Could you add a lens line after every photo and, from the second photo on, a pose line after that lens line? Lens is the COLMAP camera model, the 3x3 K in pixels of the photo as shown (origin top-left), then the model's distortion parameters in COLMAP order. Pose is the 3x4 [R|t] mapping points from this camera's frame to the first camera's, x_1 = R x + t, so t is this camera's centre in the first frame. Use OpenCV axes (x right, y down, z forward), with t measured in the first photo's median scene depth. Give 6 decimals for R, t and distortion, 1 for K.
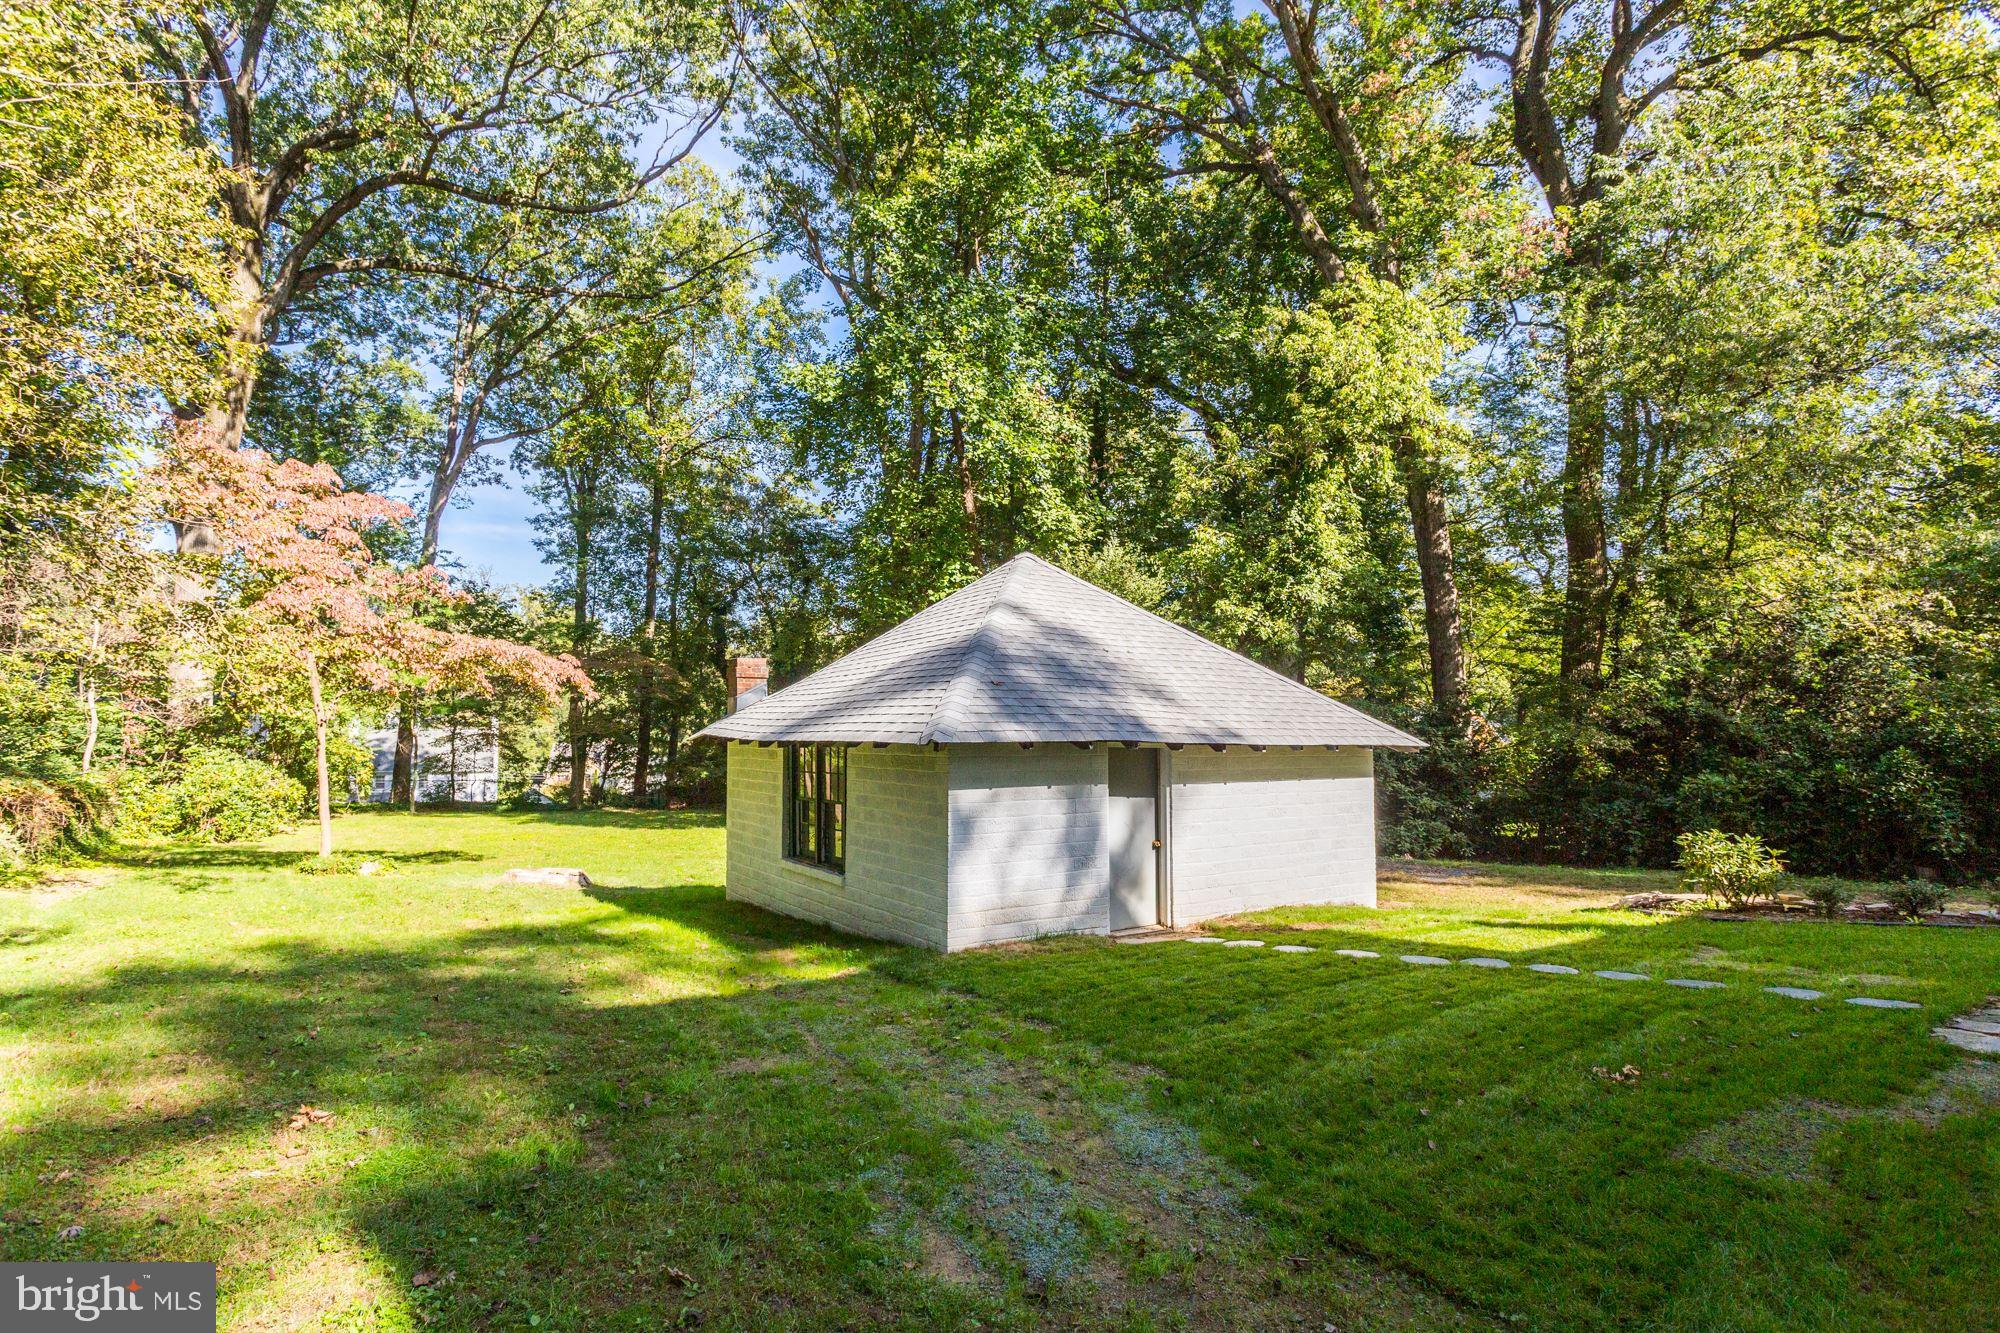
lens RADIAL K [[975.8, 0, 1003.9], [0, 975.8, 679.9], [0, 0, 1]] dist [-0.032361, 0.014905]
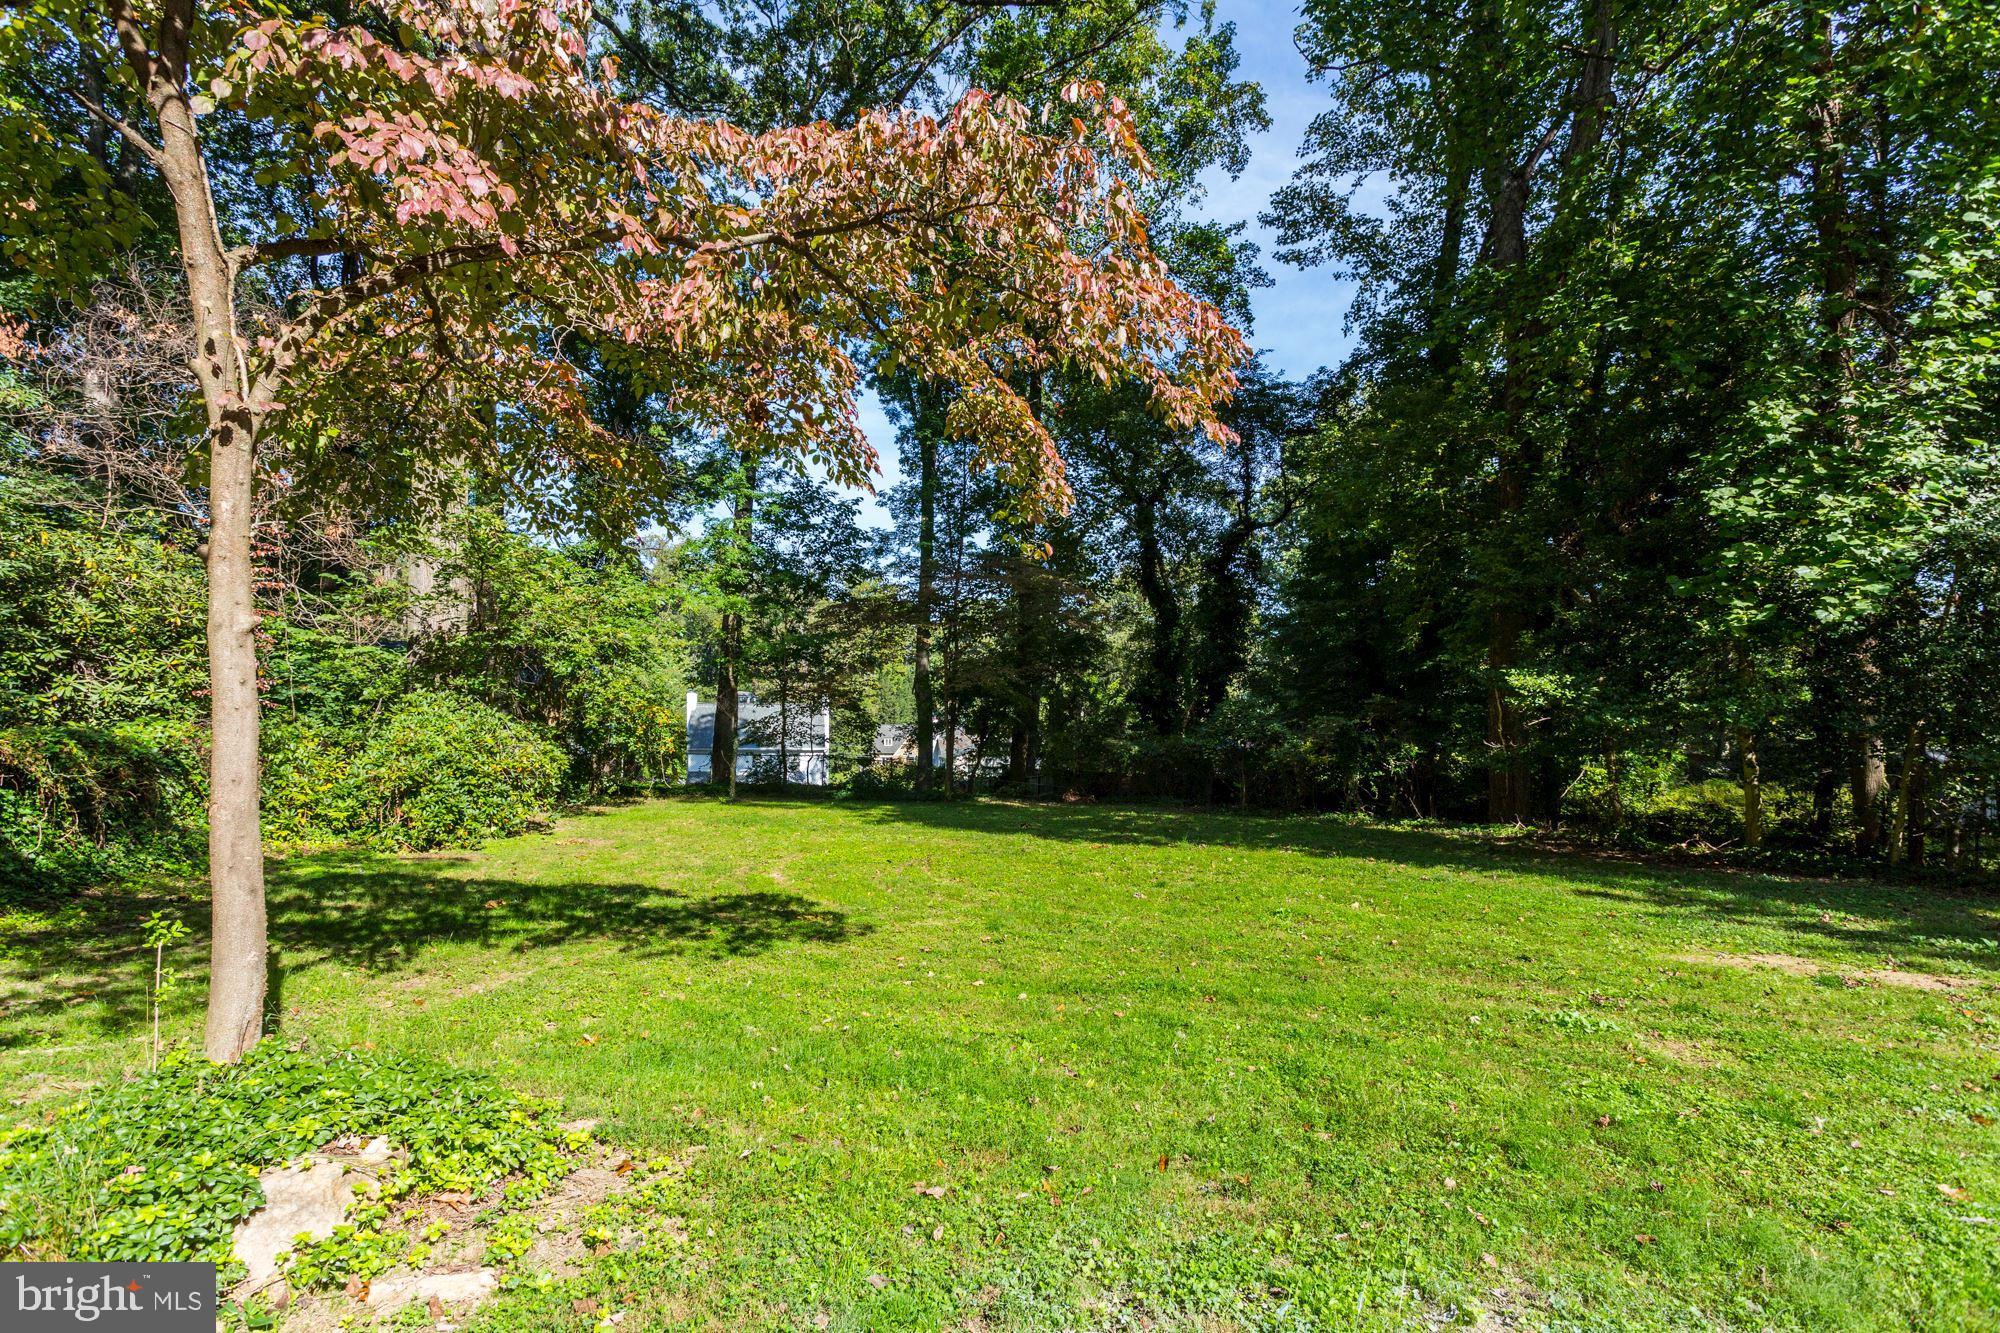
lens RADIAL K [[975.8, 0, 1000.8], [0, 975.8, 665.1], [0, 0, 1]] dist [-0.032361, 0.014905]
pose [[0.955661, -0.012459, -0.294205, -0.199062], [0.011592, 0.999922, -0.004692, 0.042123], [0.294240, 0.001074, 0.955731, 0.351253]]
